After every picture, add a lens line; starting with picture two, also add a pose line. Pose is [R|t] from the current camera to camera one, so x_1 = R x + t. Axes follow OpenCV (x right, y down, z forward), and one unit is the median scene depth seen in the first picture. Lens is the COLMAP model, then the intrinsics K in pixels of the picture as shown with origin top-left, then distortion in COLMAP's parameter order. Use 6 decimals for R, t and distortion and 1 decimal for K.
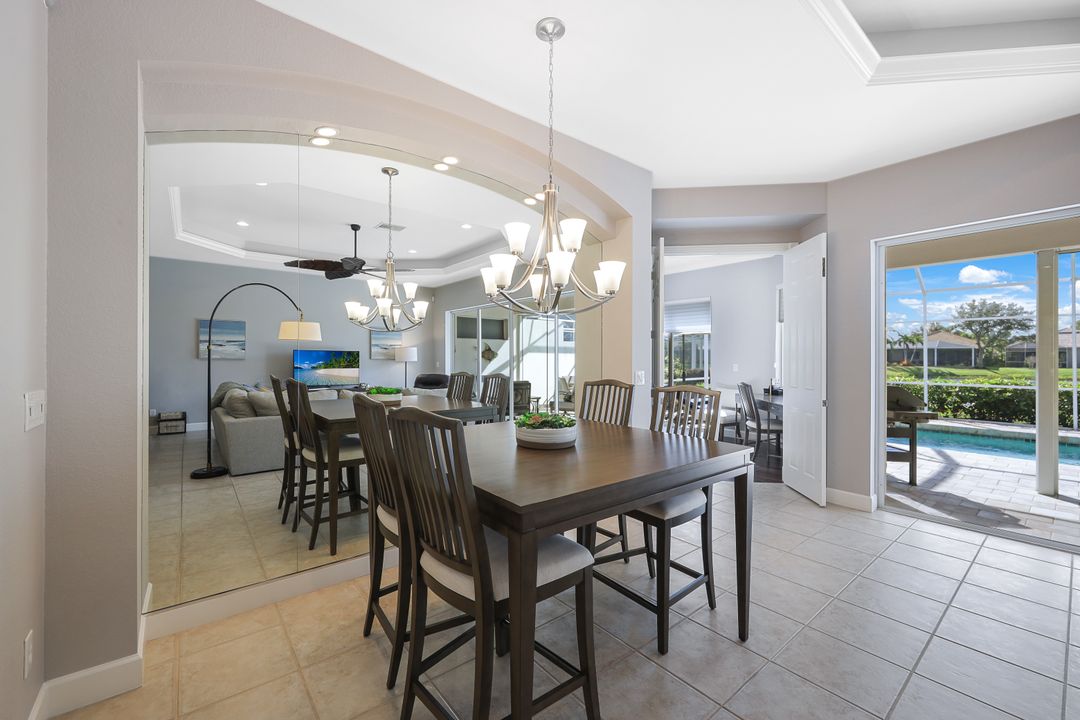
lens RADIAL K [[440.7, 0, 534.7], [0, 440.7, 356.0], [0, 0, 1]] dist [-0.000198, -0.000355]
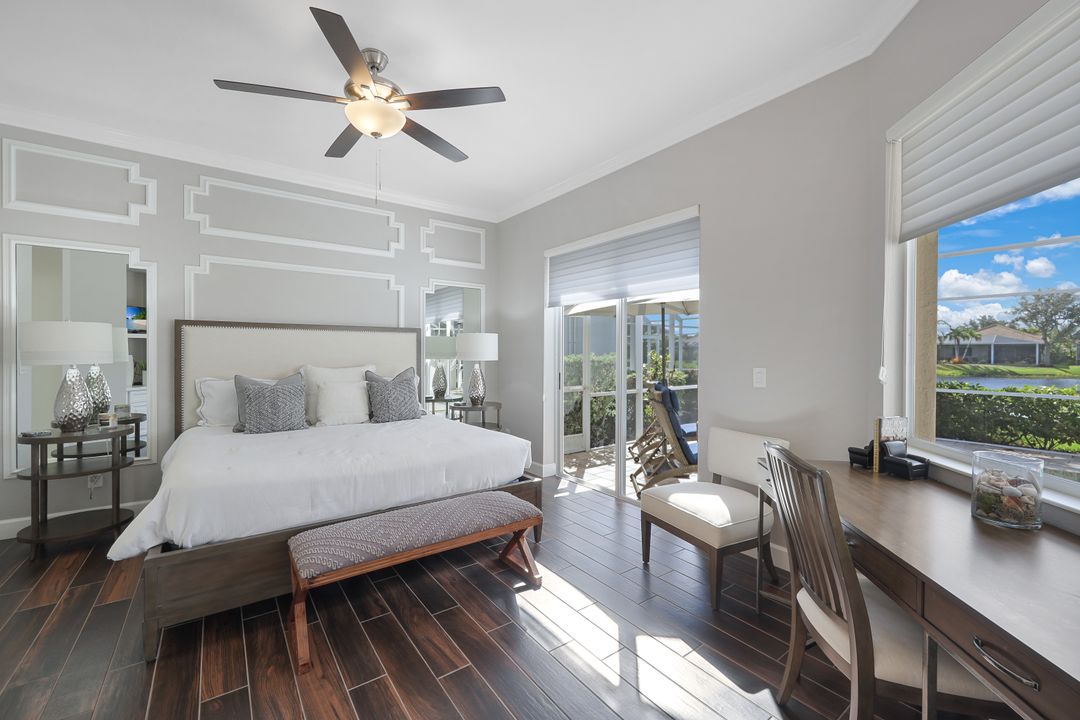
lens RADIAL K [[440.7, 0, 534.7], [0, 440.7, 356.0], [0, 0, 1]] dist [-0.000198, -0.000355]
pose [[0.998832, 0.001909, -0.048289, 0.215183], [-0.001478, 0.999959, 0.008959, 0.003721], [0.048304, -0.008878, 0.998793, 0.468712]]
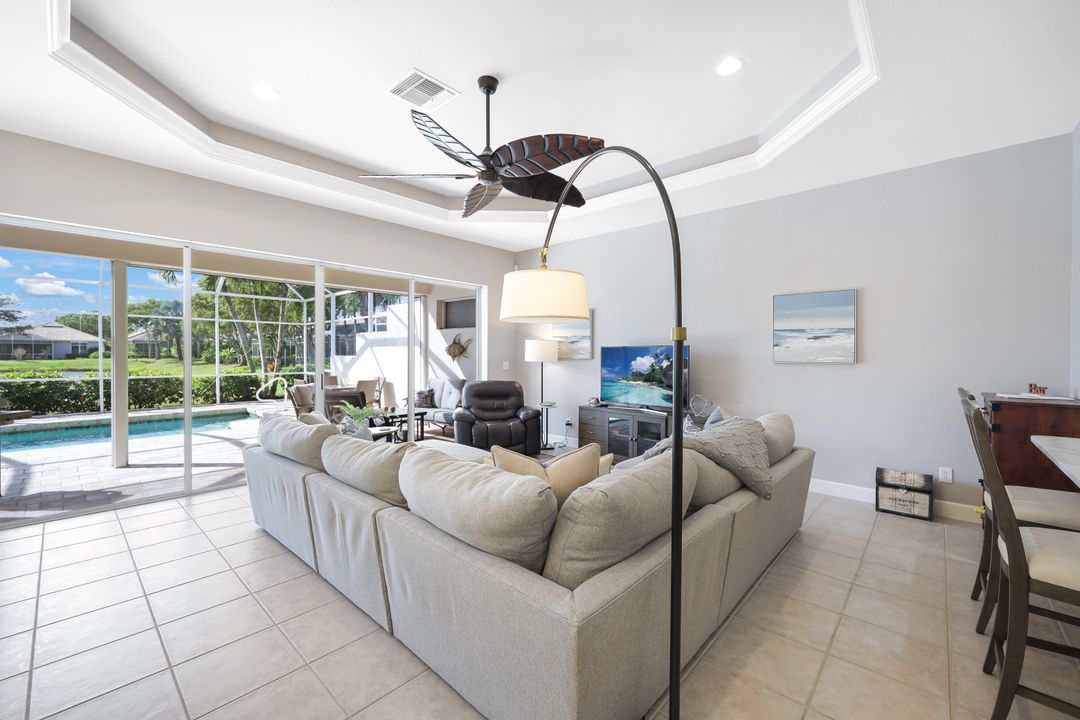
lens RADIAL K [[440.7, 0, 534.7], [0, 440.7, 356.0], [0, 0, 1]] dist [-0.000198, -0.000355]
pose [[-0.146816, -0.011276, 0.989100, -0.084971], [-0.006841, 0.999923, 0.010384, -0.002307], [-0.989140, -0.005242, -0.146882, 0.038217]]
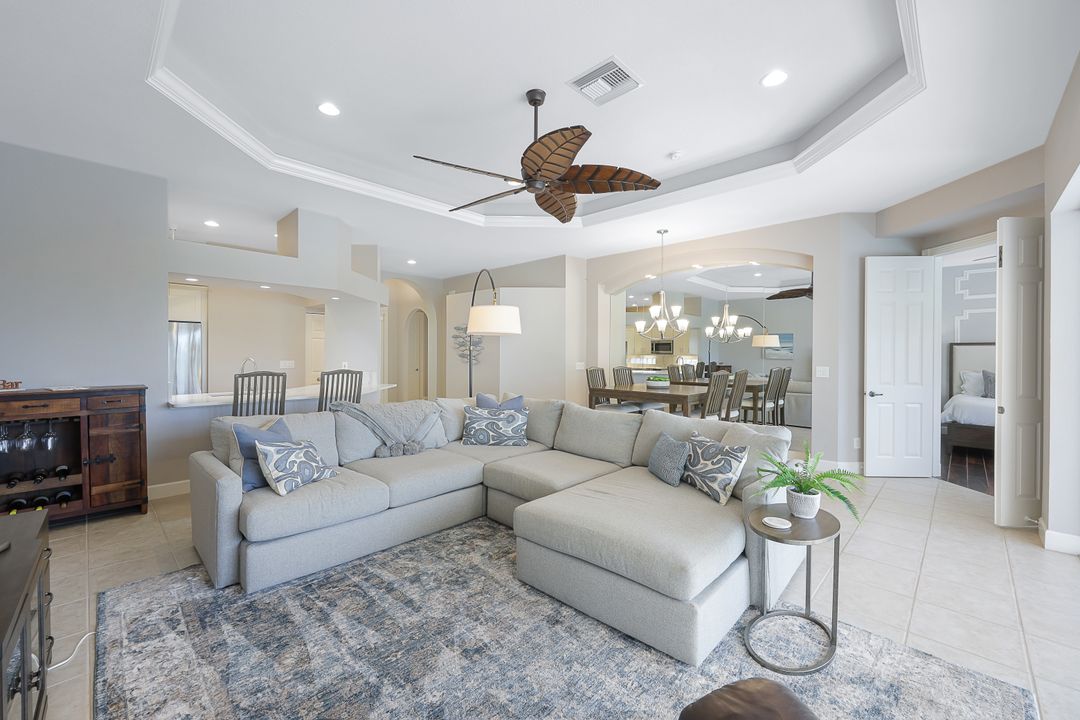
lens RADIAL K [[440.7, 0, 534.7], [0, 440.7, 356.0], [0, 0, 1]] dist [-0.000198, -0.000355]
pose [[0.120315, 0.002595, -0.992732, 0.595422], [-0.001727, 0.999996, 0.002405, -0.000528], [0.992734, 0.001425, 0.120319, -0.017105]]
